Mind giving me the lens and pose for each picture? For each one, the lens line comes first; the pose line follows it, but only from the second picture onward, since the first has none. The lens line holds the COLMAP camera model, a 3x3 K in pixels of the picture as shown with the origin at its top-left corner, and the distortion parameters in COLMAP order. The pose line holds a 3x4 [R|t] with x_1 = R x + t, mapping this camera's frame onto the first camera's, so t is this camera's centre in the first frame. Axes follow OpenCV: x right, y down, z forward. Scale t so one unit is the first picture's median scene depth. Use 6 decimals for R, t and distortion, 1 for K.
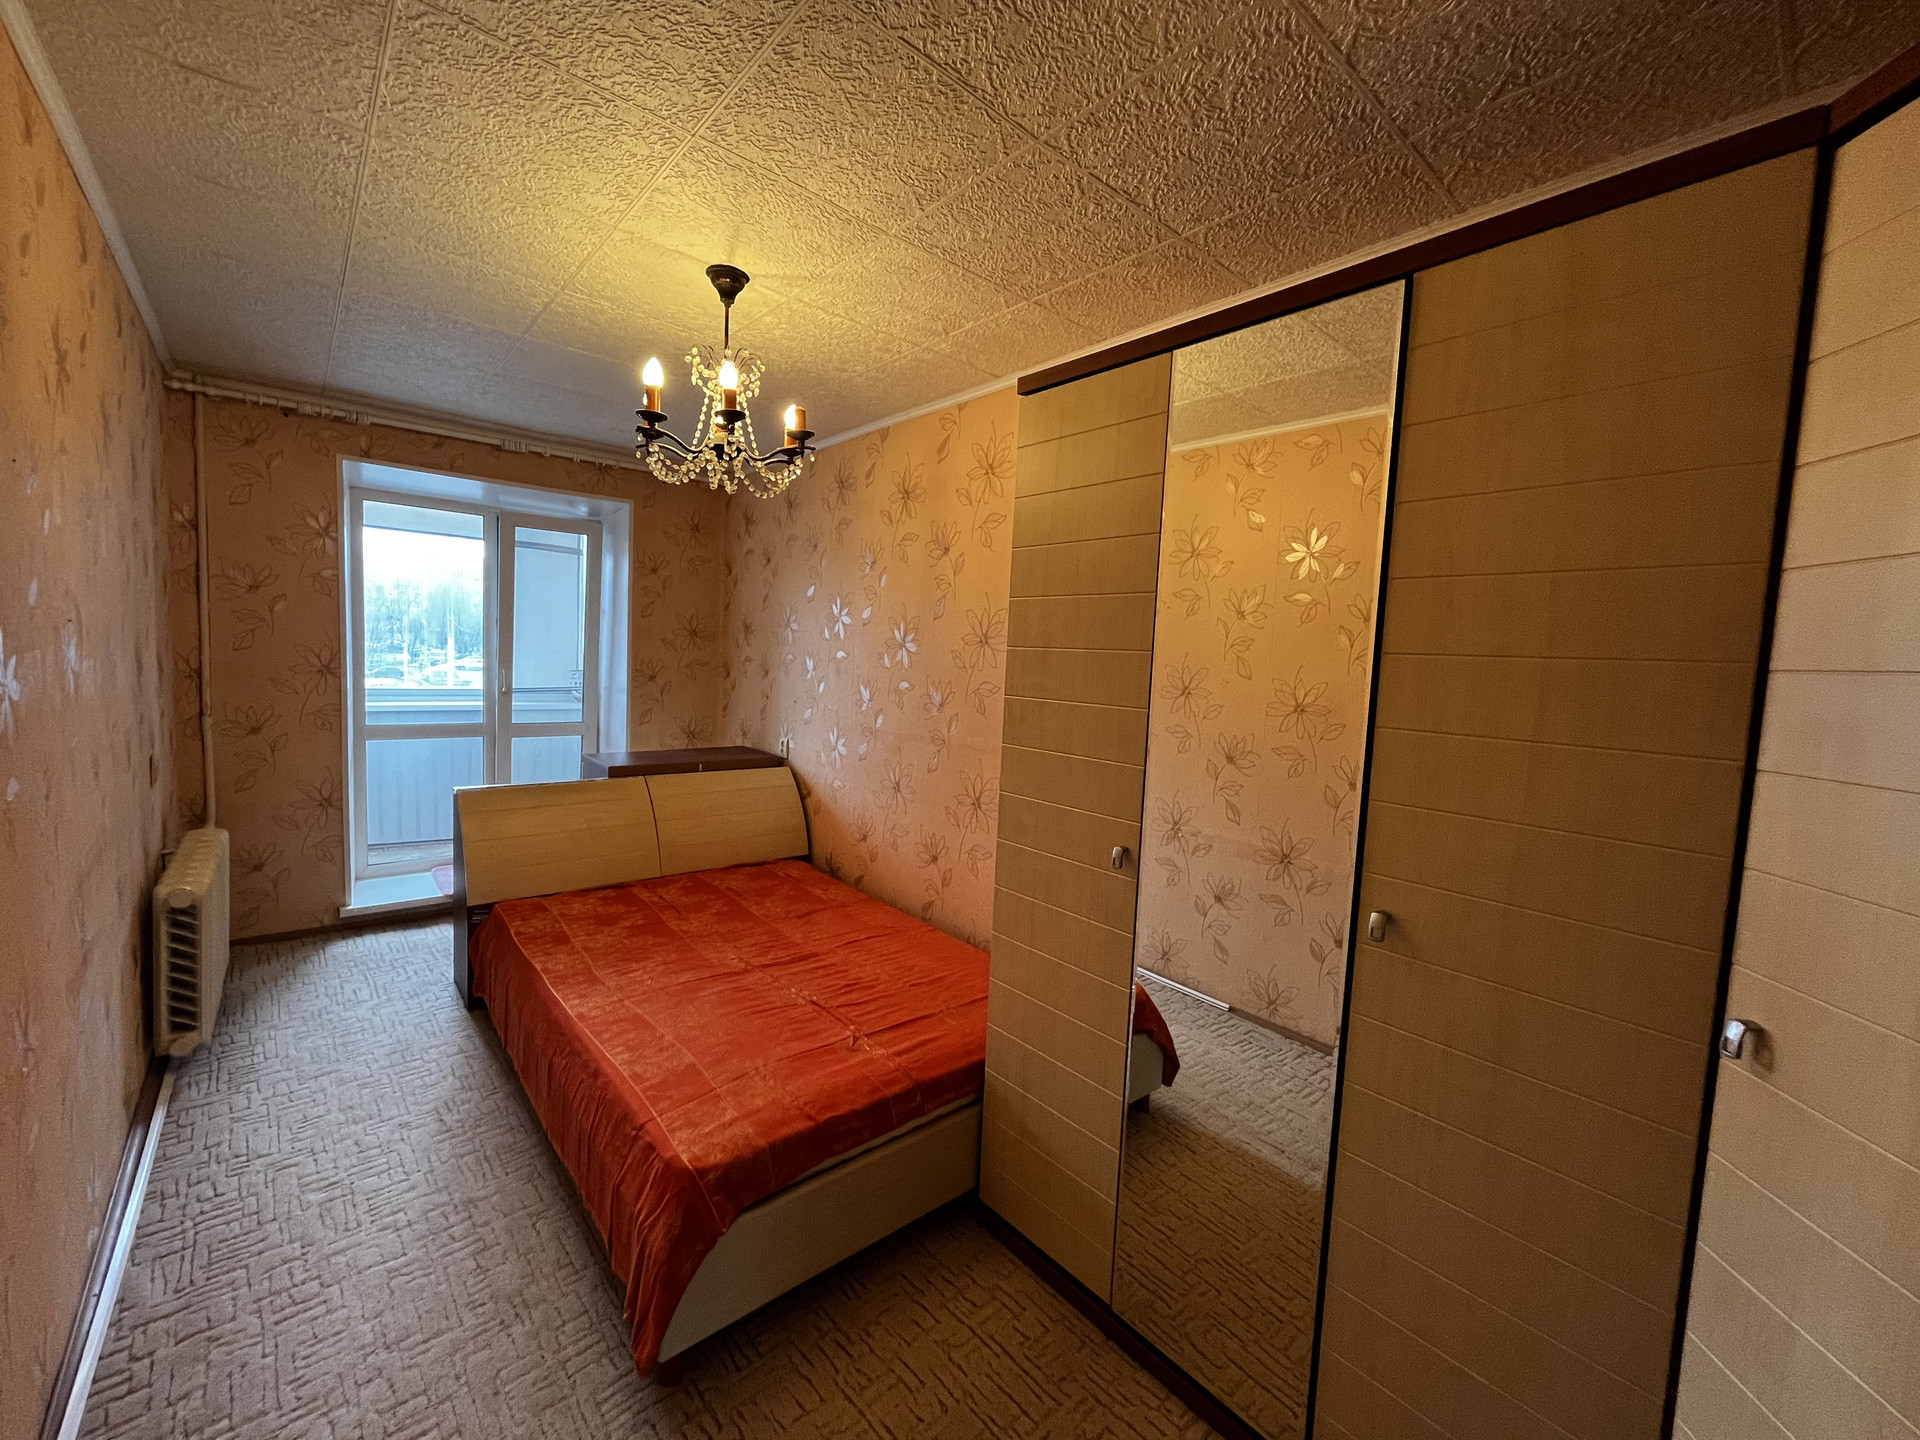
lens RADIAL K [[772.7, 0, 962.9], [0, 772.7, 717.7], [0, 0, 1]] dist [-0.001712, -0.000766]
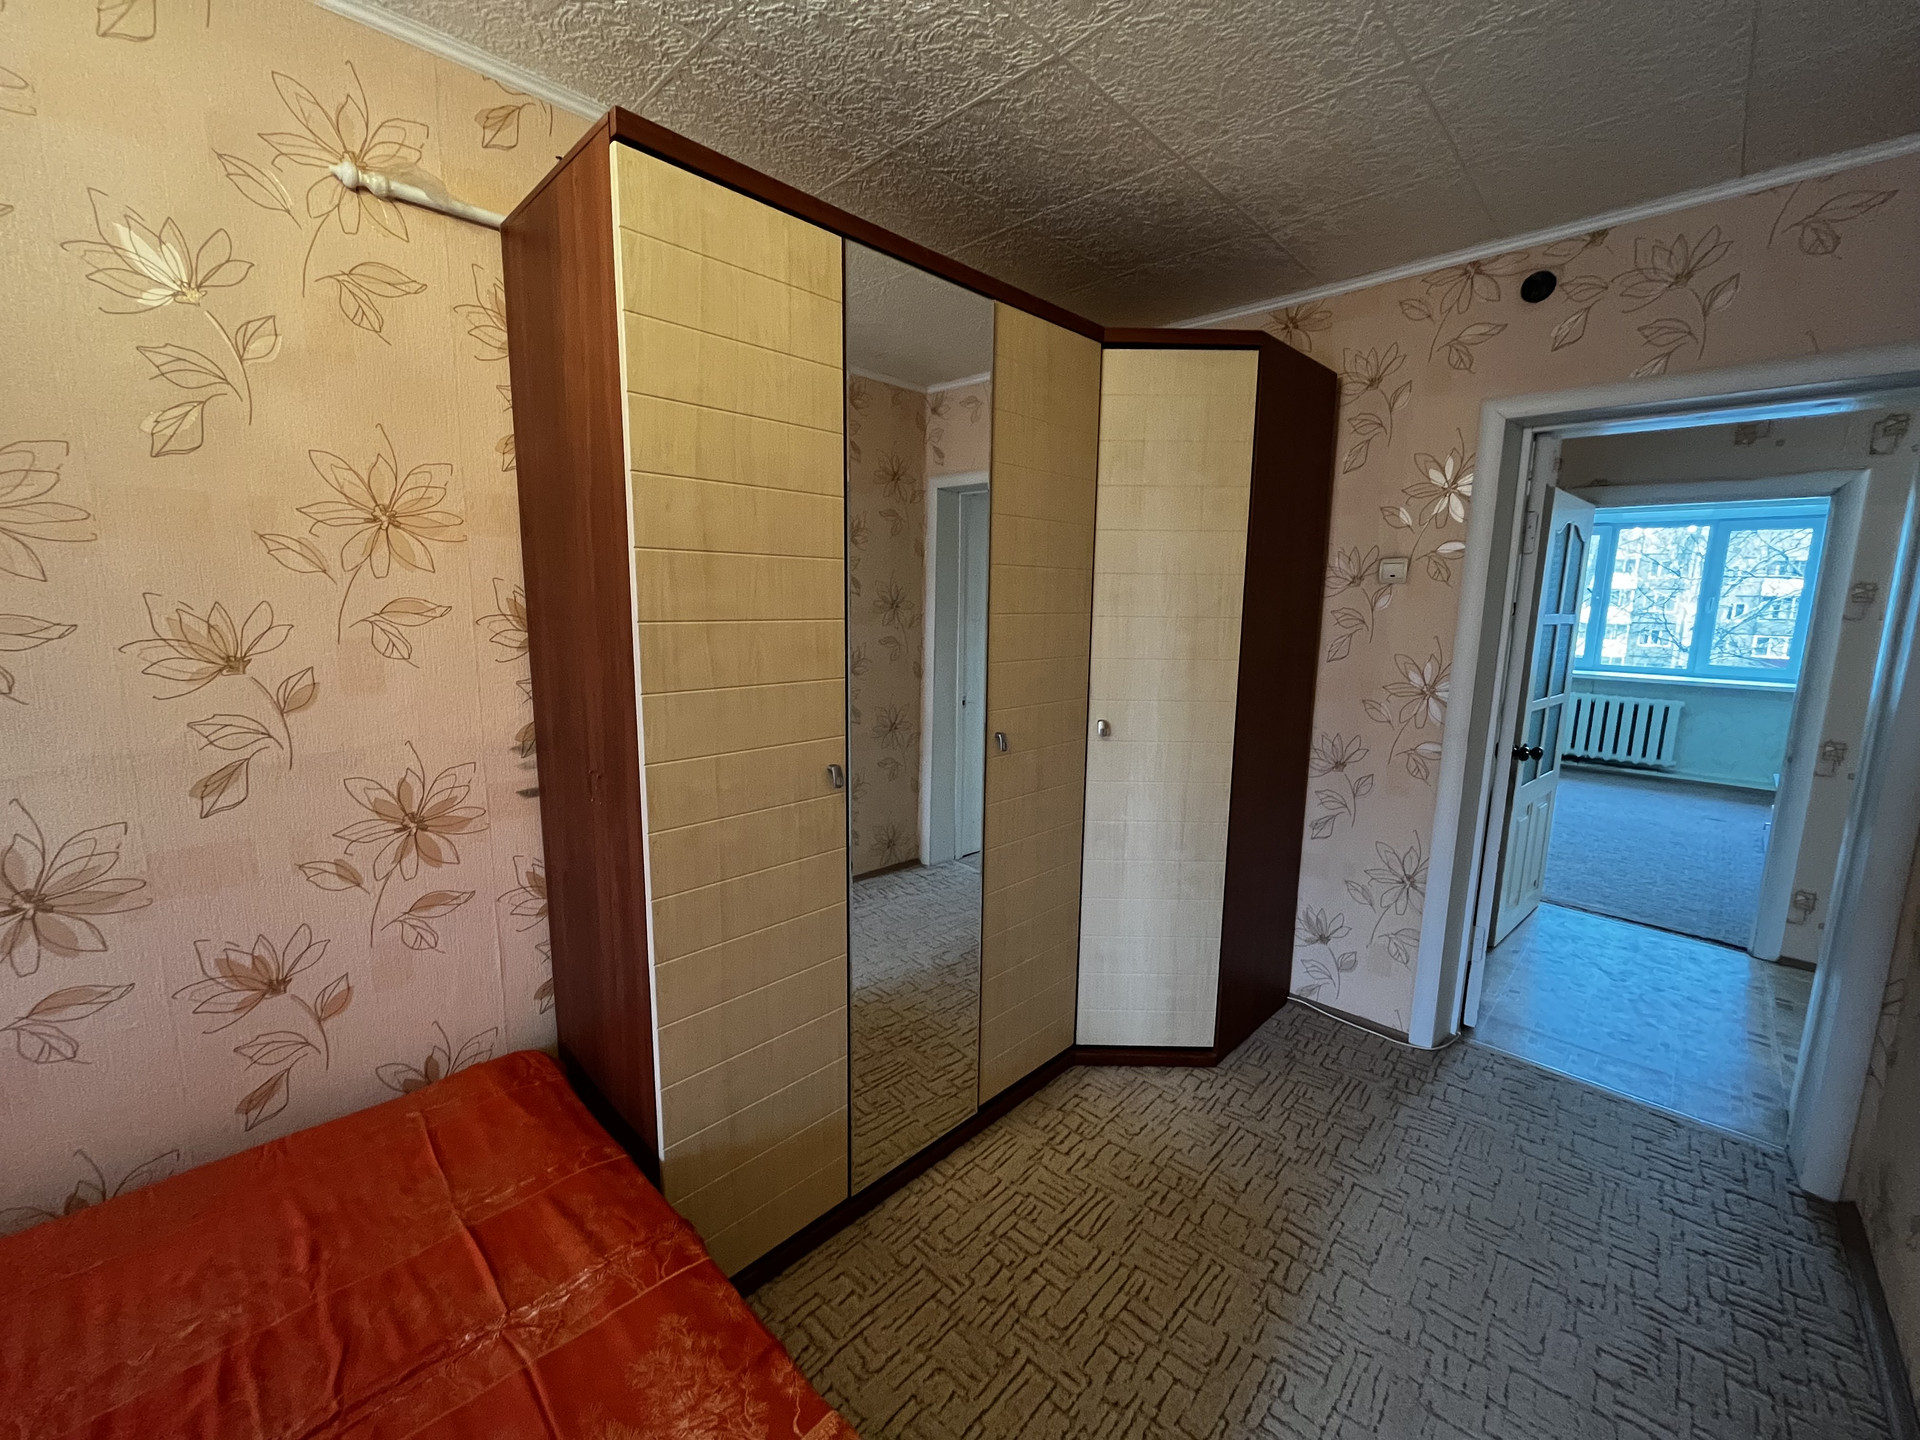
lens RADIAL K [[772.7, 0, 965.5], [0, 772.7, 722.6], [0, 0, 1]] dist [-0.001712, -0.000766]
pose [[-0.102463, -0.200113, 0.974400, -0.749315], [0.041035, 0.977872, 0.205141, -0.070467], [-0.993890, 0.061004, -0.091984, 0.953082]]
